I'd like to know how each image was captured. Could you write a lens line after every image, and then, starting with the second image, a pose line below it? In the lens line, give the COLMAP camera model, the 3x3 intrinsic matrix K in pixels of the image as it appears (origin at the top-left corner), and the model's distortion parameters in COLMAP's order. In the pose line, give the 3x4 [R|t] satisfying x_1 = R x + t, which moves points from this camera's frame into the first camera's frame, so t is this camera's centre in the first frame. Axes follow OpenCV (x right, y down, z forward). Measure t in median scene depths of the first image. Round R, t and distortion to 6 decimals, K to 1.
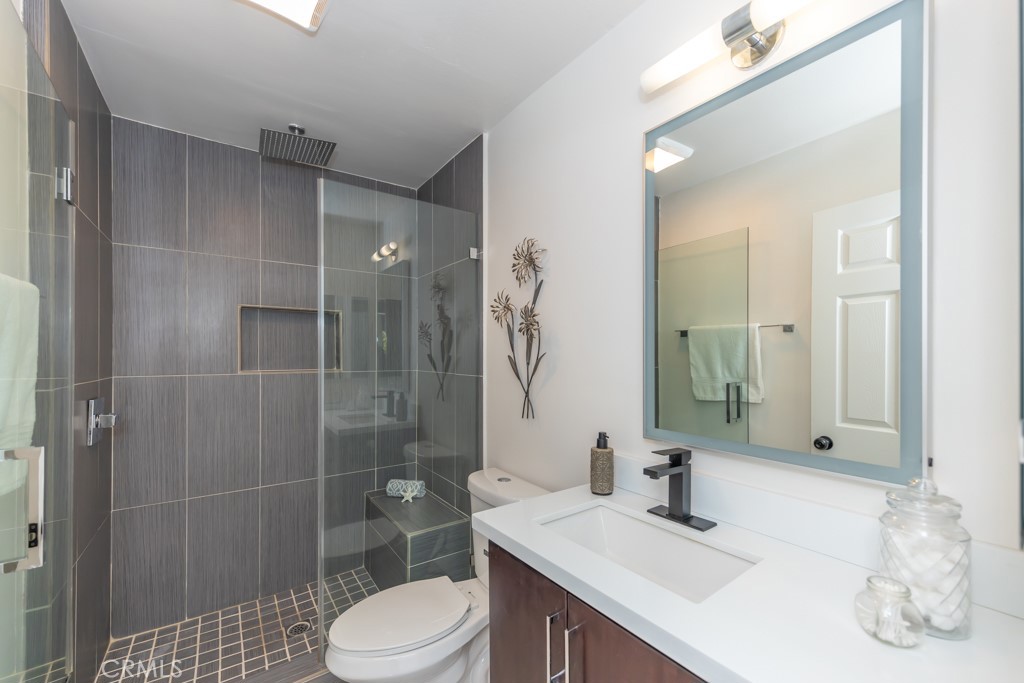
lens RADIAL K [[393.9, 0, 514.9], [0, 393.9, 351.3], [0, 0, 1]] dist [0.003971, -0.000307]
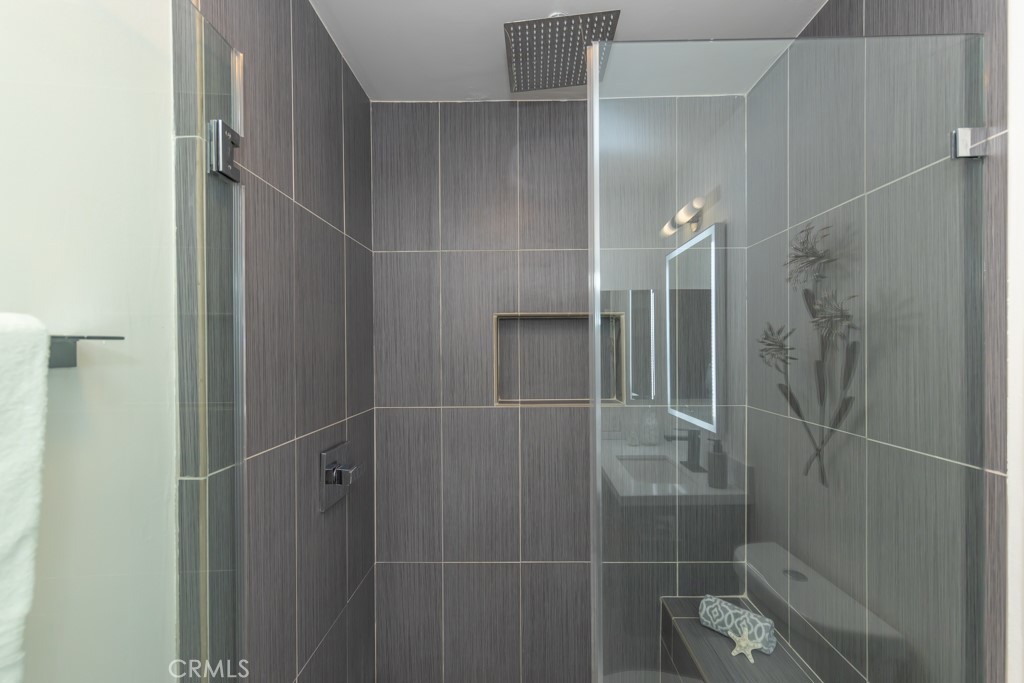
lens RADIAL K [[393.9, 0, 513.0], [0, 393.9, 346.4], [0, 0, 1]] dist [0.003971, -0.000307]
pose [[0.785780, -0.002615, -0.618500, -0.195450], [0.007076, 0.999964, 0.004762, -0.054693], [0.618466, -0.008119, 0.785770, 0.402721]]
